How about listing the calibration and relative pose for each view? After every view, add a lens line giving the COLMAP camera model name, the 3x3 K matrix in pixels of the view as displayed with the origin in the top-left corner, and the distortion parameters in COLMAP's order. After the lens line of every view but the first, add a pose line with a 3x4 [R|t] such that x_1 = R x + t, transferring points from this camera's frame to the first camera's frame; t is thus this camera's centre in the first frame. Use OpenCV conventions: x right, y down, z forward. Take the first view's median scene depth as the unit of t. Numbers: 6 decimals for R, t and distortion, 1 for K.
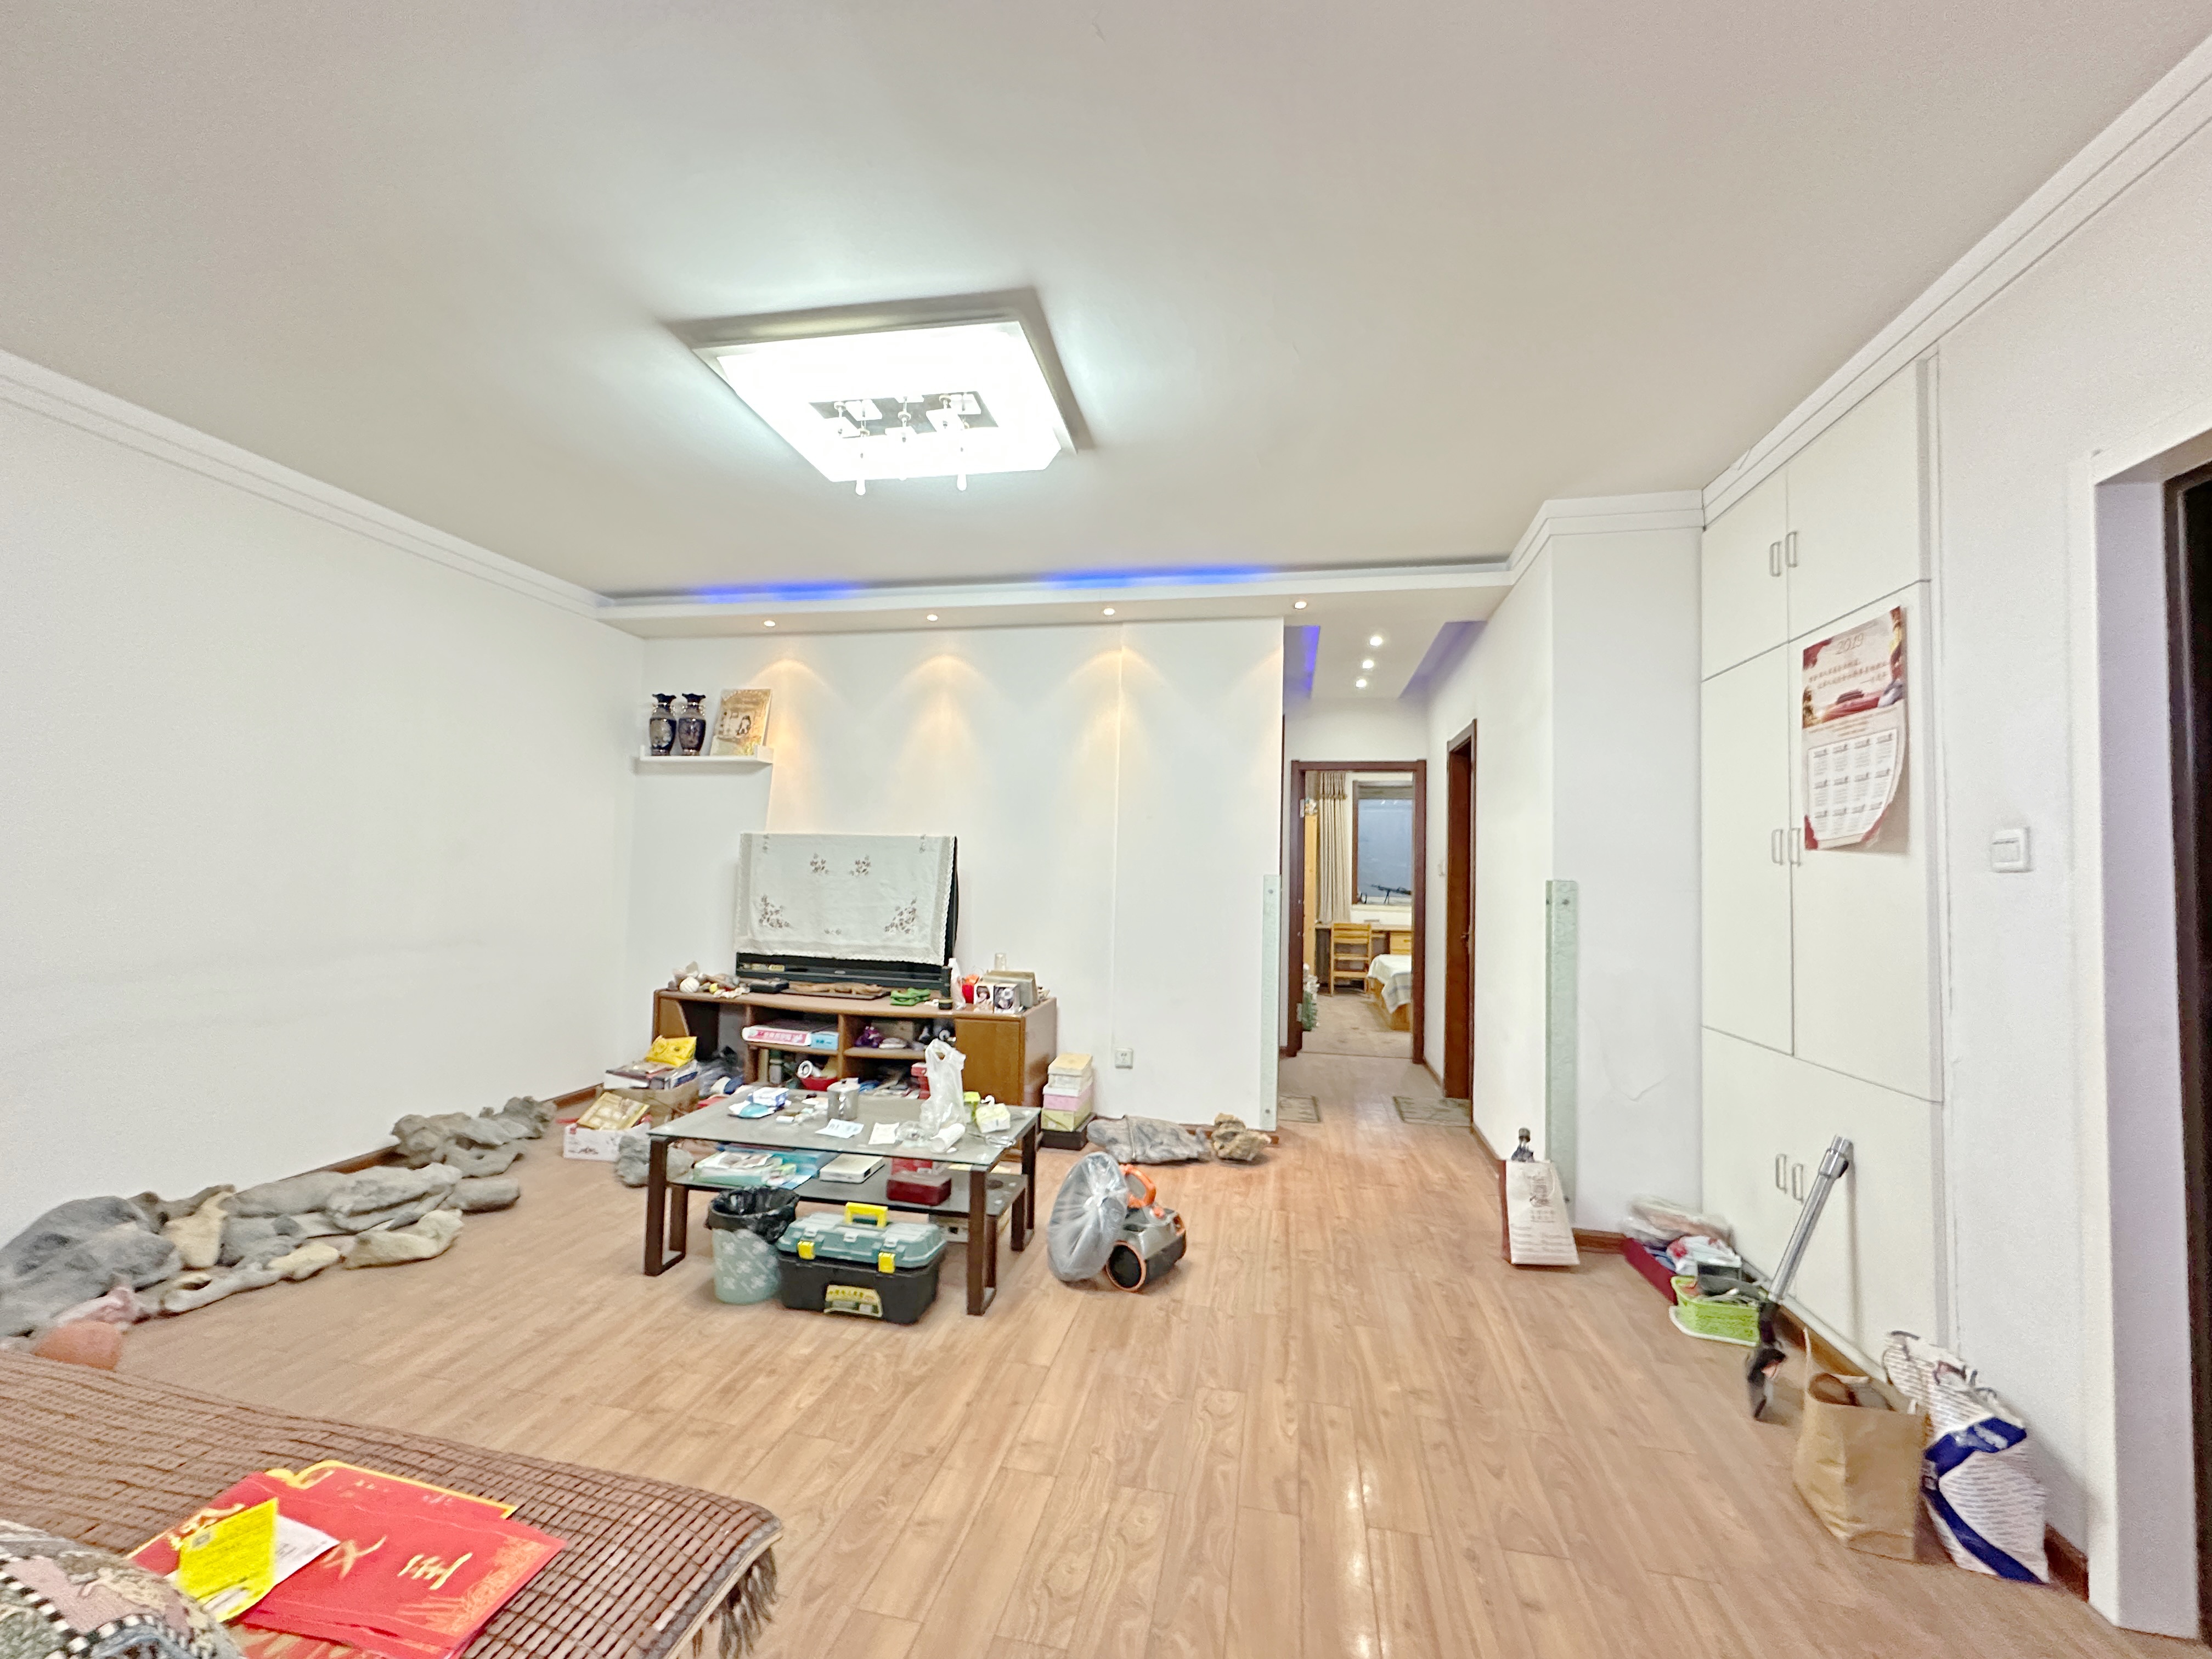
lens RADIAL K [[875.1, 0, 1104.5], [0, 875.1, 833.3], [0, 0, 1]] dist [-0.003159, -0.000158]
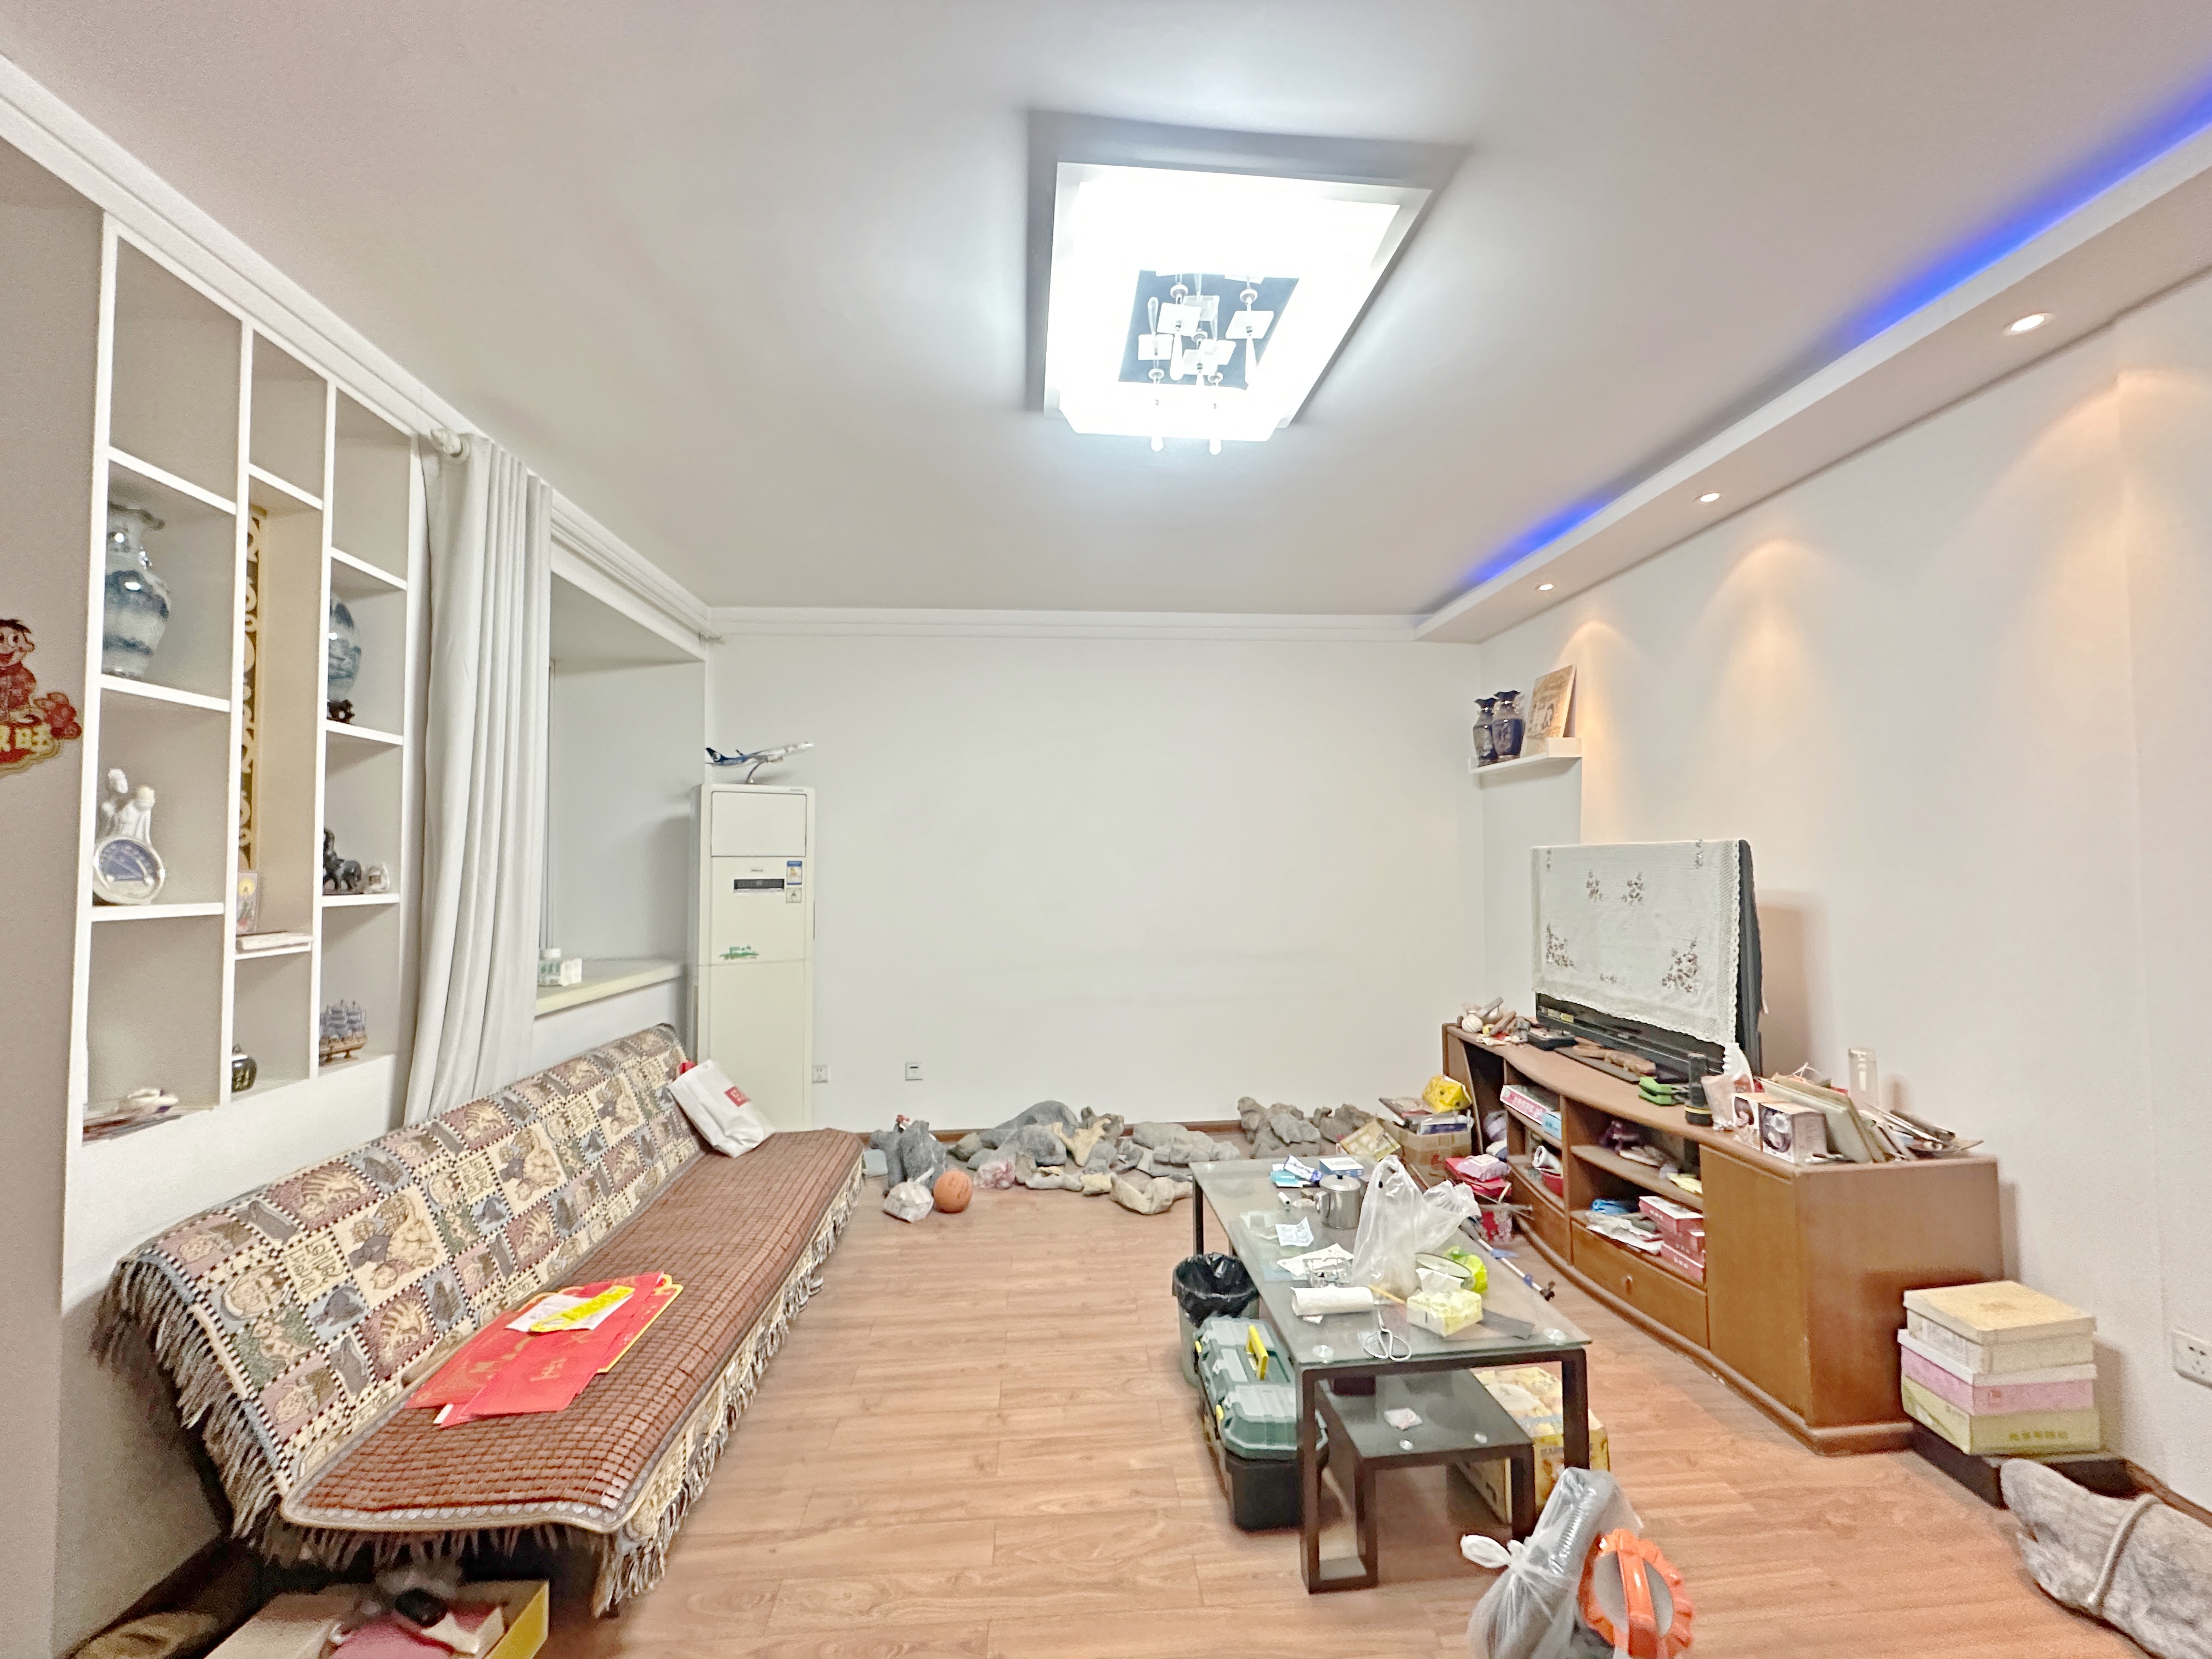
lens RADIAL K [[875.1, 0, 1108.4], [0, 875.1, 828.4], [0, 0, 1]] dist [-0.003159, -0.000158]
pose [[0.278709, -0.066508, -0.958070, 0.285074], [0.056158, 0.997021, -0.052875, 0.002723], [0.958732, -0.039066, 0.281613, 0.406611]]
